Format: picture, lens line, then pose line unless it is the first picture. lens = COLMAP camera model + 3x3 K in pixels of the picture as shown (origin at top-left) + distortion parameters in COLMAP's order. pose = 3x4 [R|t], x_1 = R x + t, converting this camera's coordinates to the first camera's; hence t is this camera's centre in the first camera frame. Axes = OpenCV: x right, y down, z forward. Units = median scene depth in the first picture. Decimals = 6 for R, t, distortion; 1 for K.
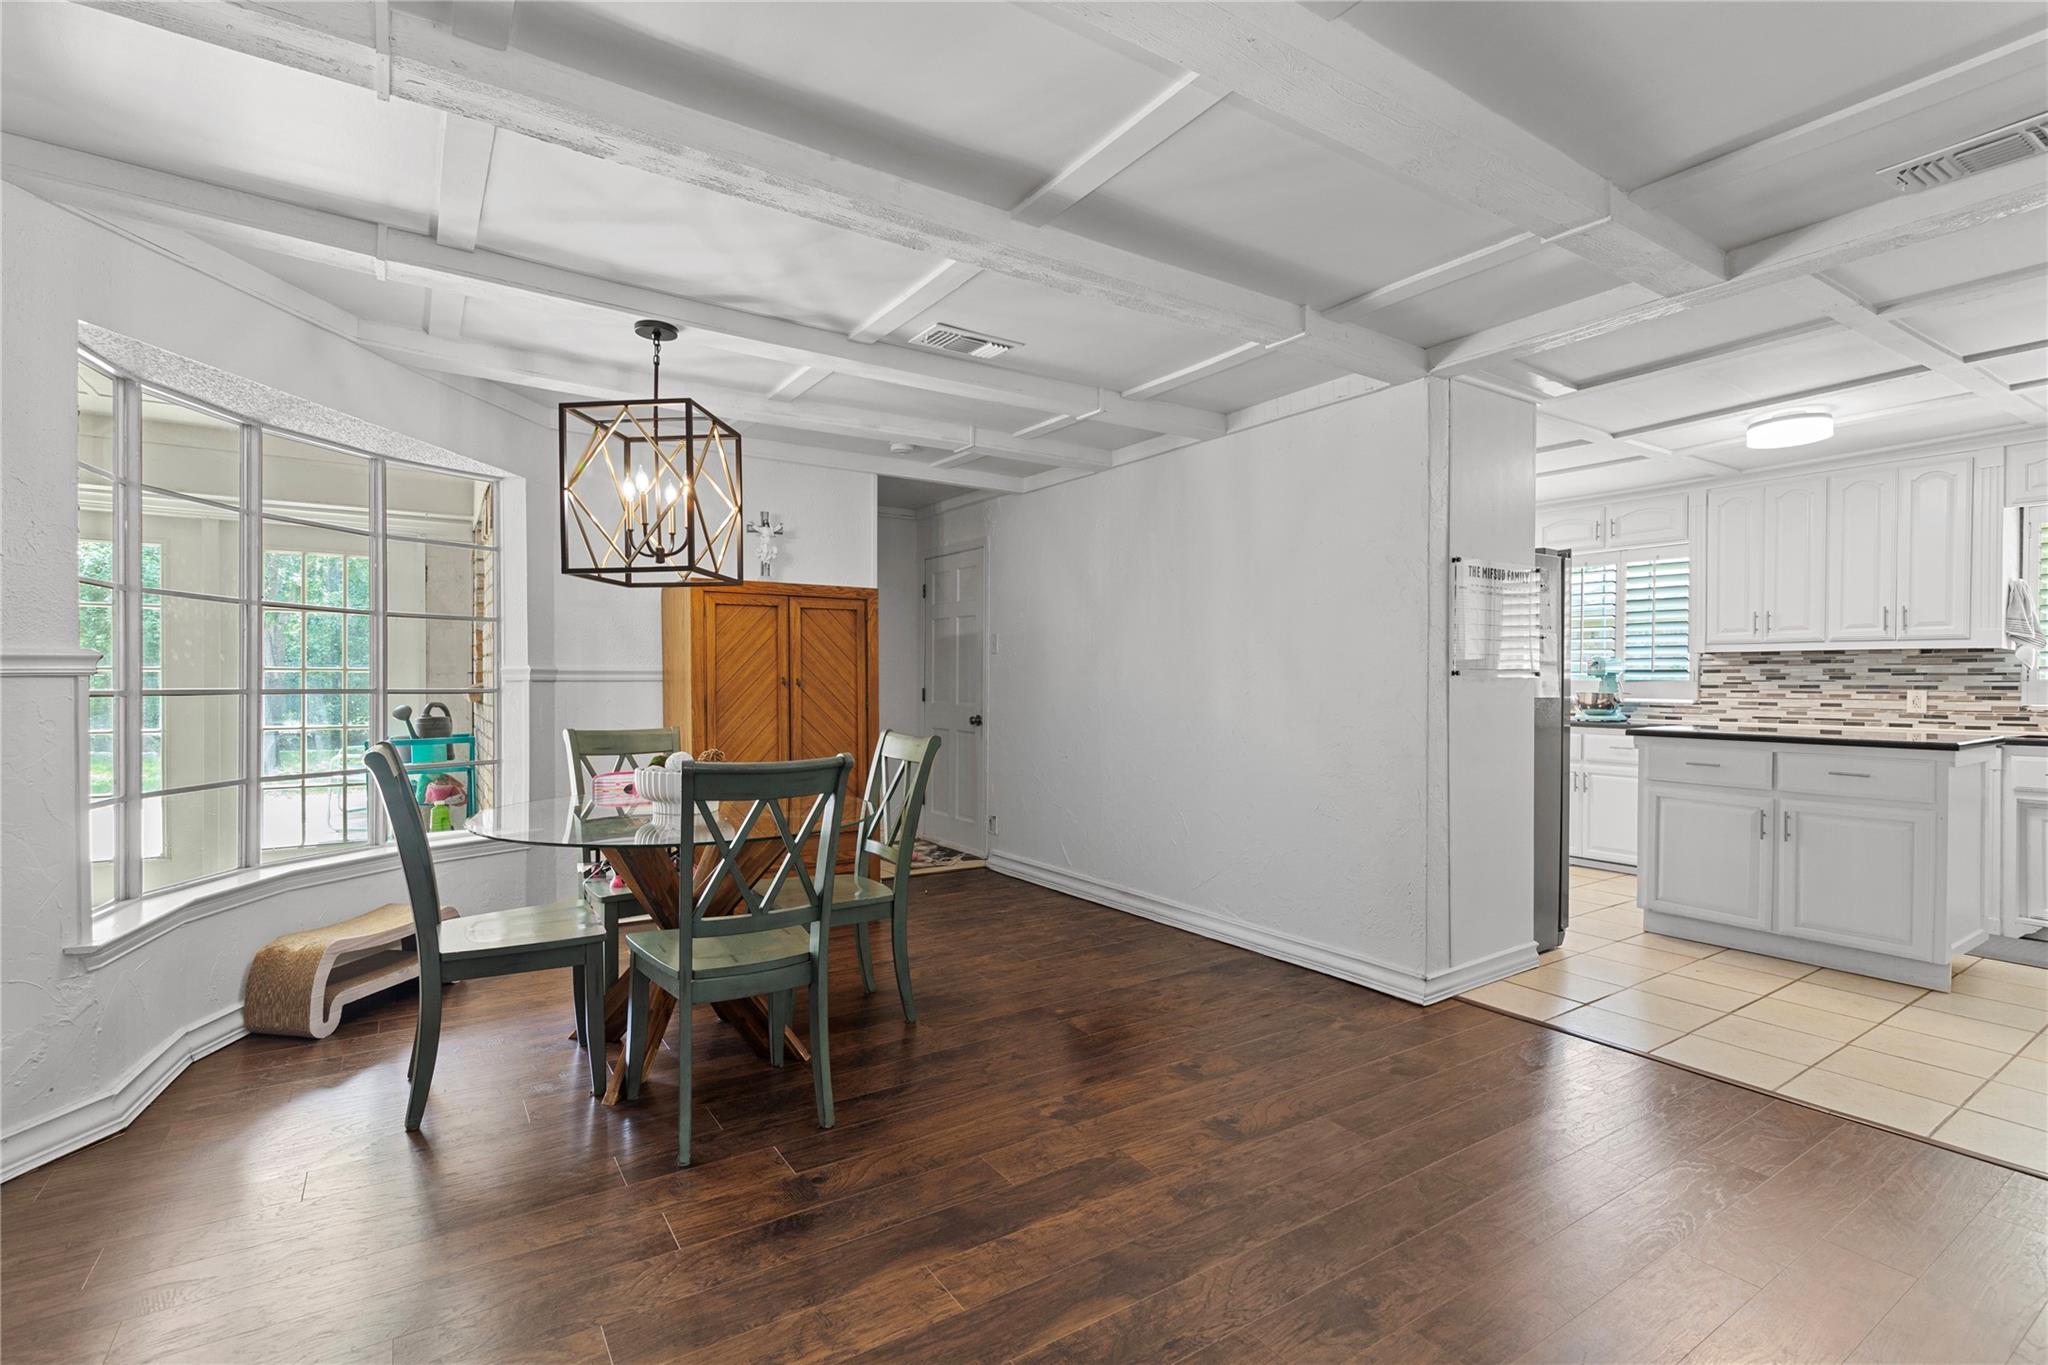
lens RADIAL K [[947.4, 0, 1020.5], [0, 947.4, 678.5], [0, 0, 1]] dist [0.001083, 0.000042]
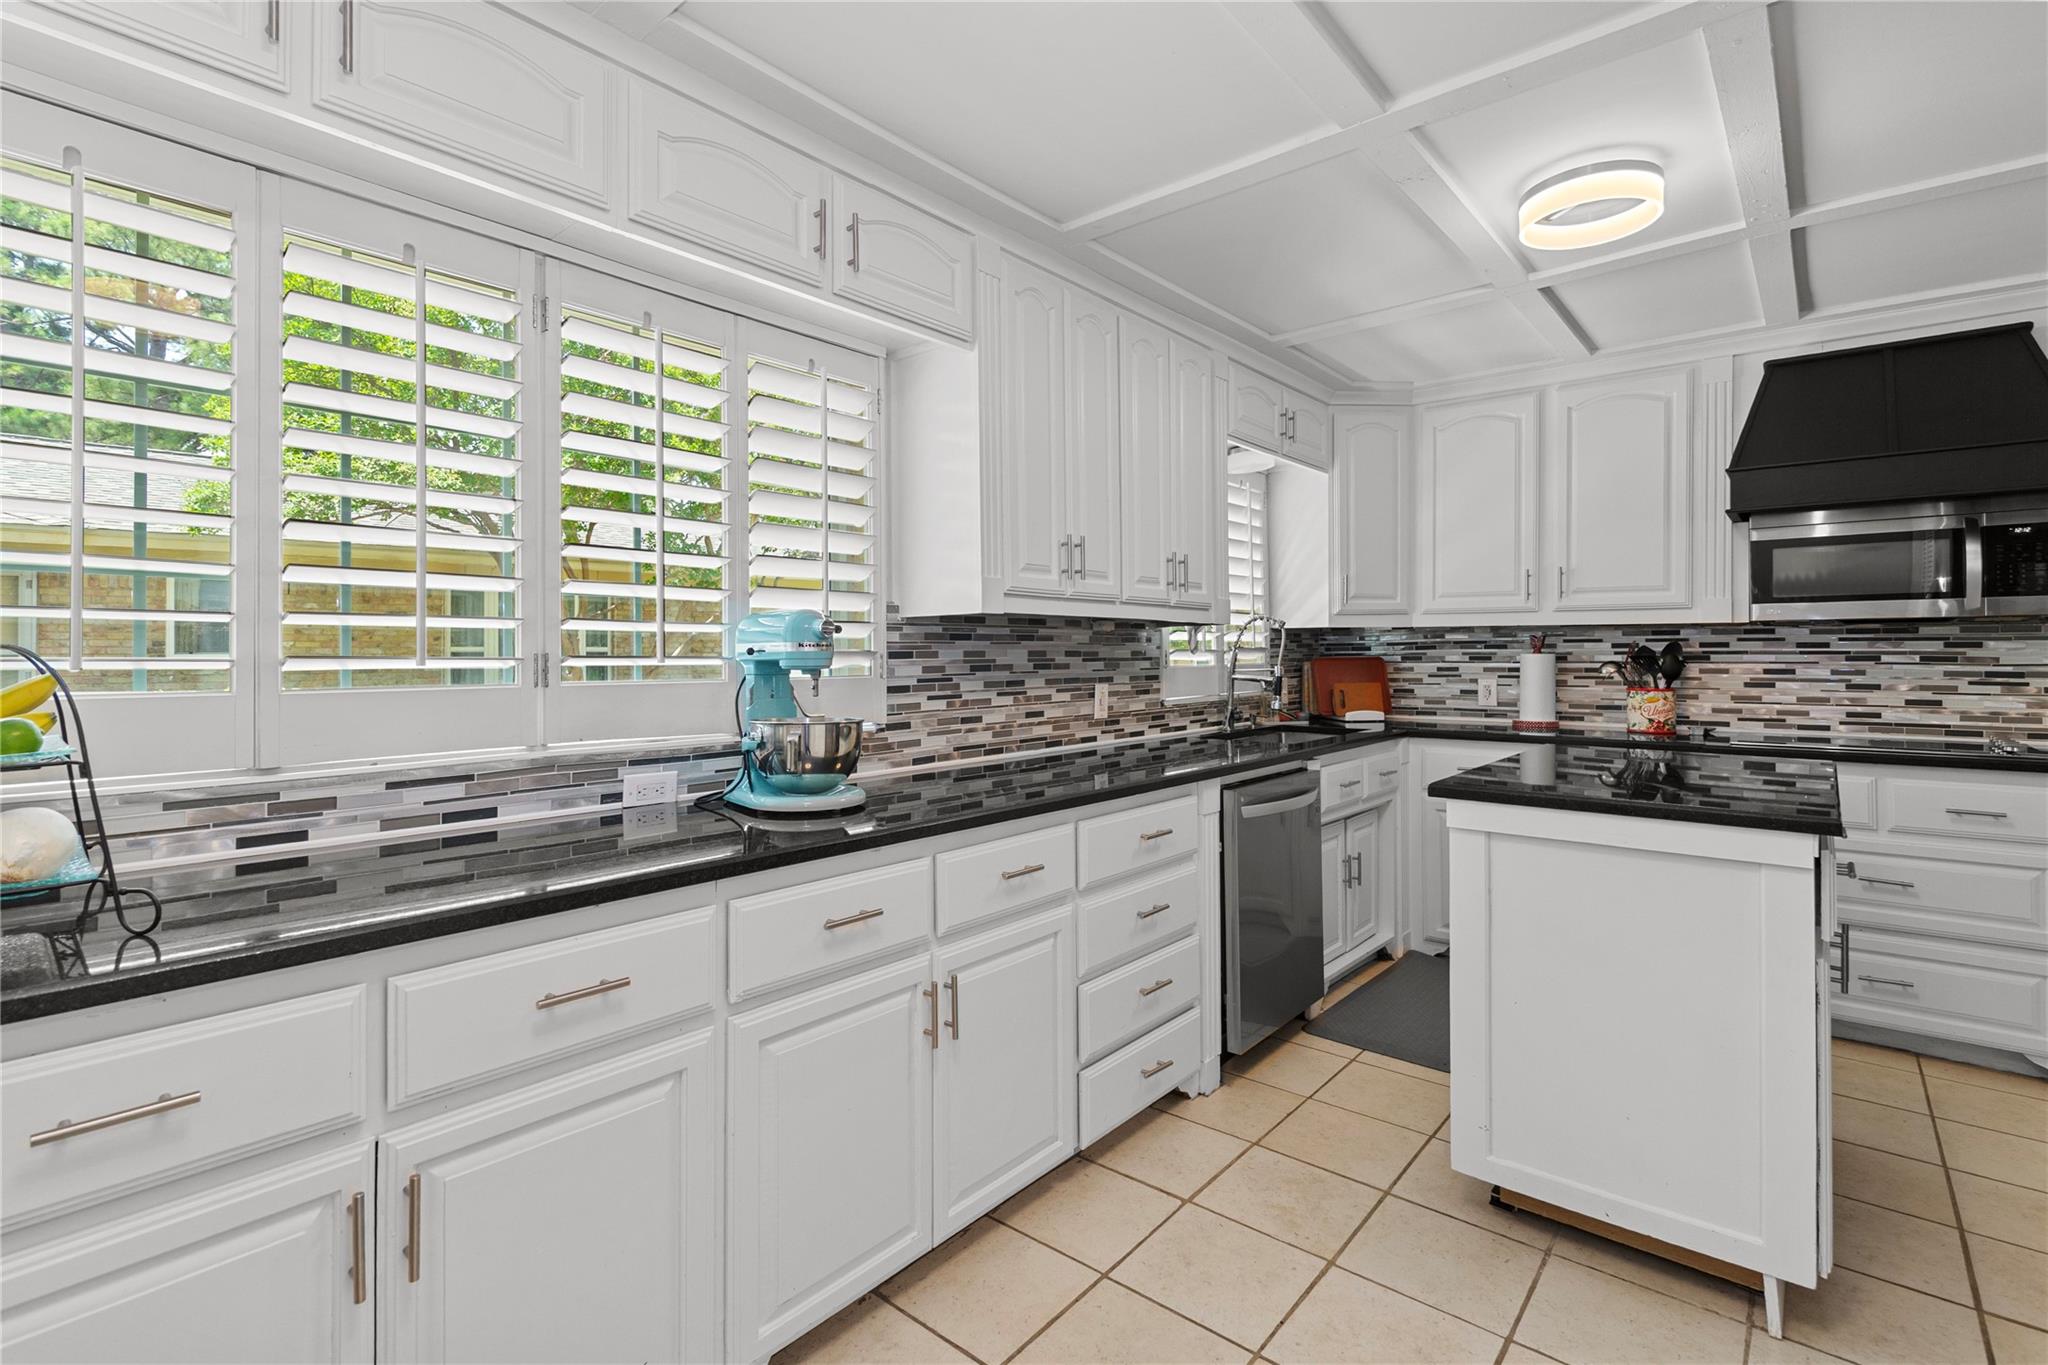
lens RADIAL K [[947.4, 0, 1017.5], [0, 947.4, 666.8], [0, 0, 1]] dist [0.001083, 0.000042]
pose [[-0.261371, -0.006827, 0.965214, 0.292060], [0.013301, 0.999855, 0.010673, -0.006523], [-0.965147, 0.015628, -0.261242, 1.102138]]
